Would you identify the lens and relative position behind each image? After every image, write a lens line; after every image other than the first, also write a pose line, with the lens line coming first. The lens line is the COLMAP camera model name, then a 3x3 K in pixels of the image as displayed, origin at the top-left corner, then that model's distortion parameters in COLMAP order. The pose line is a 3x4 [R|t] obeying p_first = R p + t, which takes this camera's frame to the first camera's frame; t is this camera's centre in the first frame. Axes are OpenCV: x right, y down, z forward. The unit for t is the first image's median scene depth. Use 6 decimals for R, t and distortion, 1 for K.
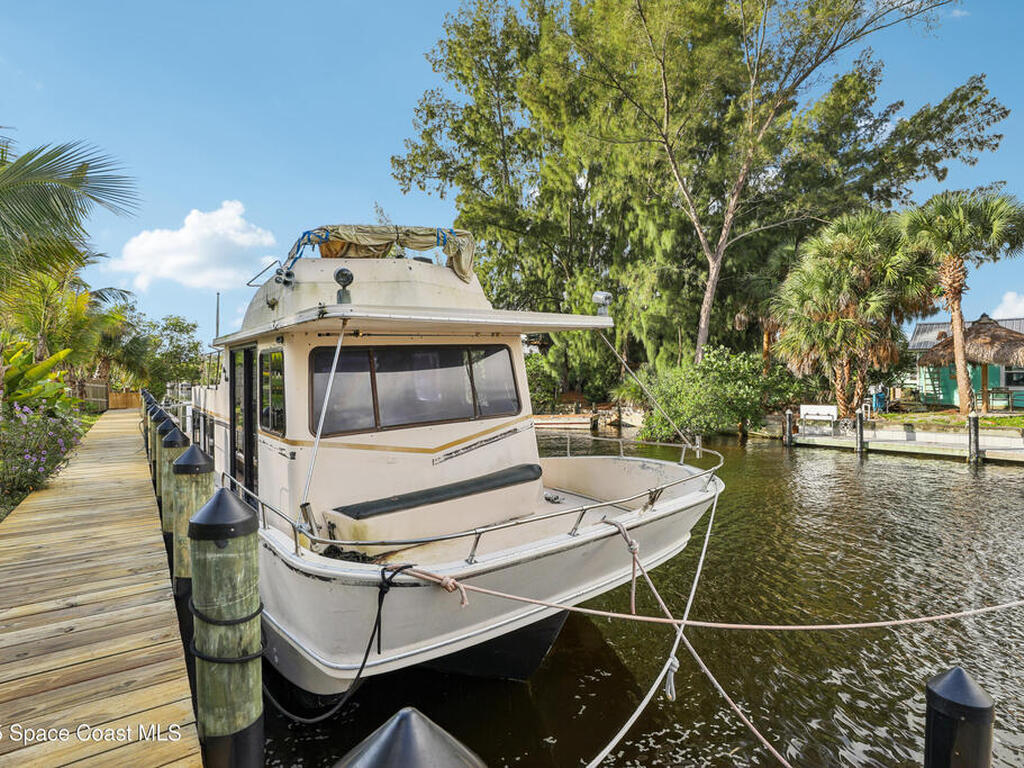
lens RADIAL K [[528.9, 0, 513.3], [0, 528.9, 371.2], [0, 0, 1]] dist [-0.049144, 0.017137]
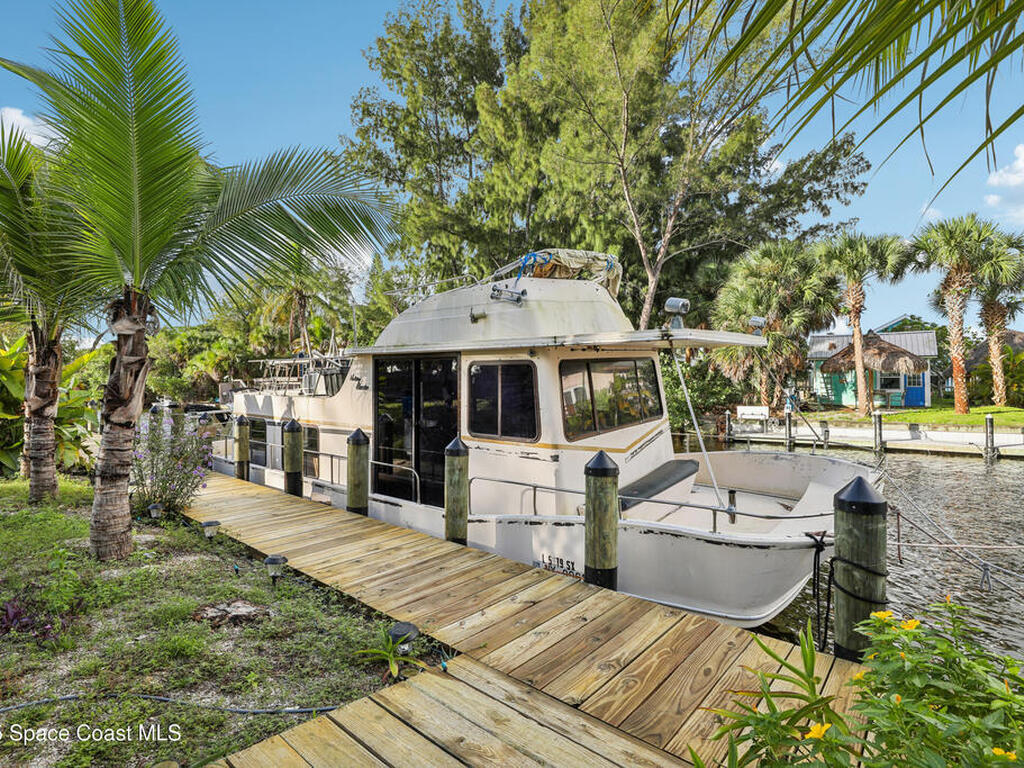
lens RADIAL K [[528.0, 0, 511.8], [0, 528.0, 368.5], [0, 0, 1]] dist [-0.046383, -0.000245]
pose [[0.976370, 0.005778, 0.216027, -0.162460], [-0.003651, 0.999941, -0.010245, -0.003535], [-0.216073, 0.009215, 0.976334, -0.010273]]
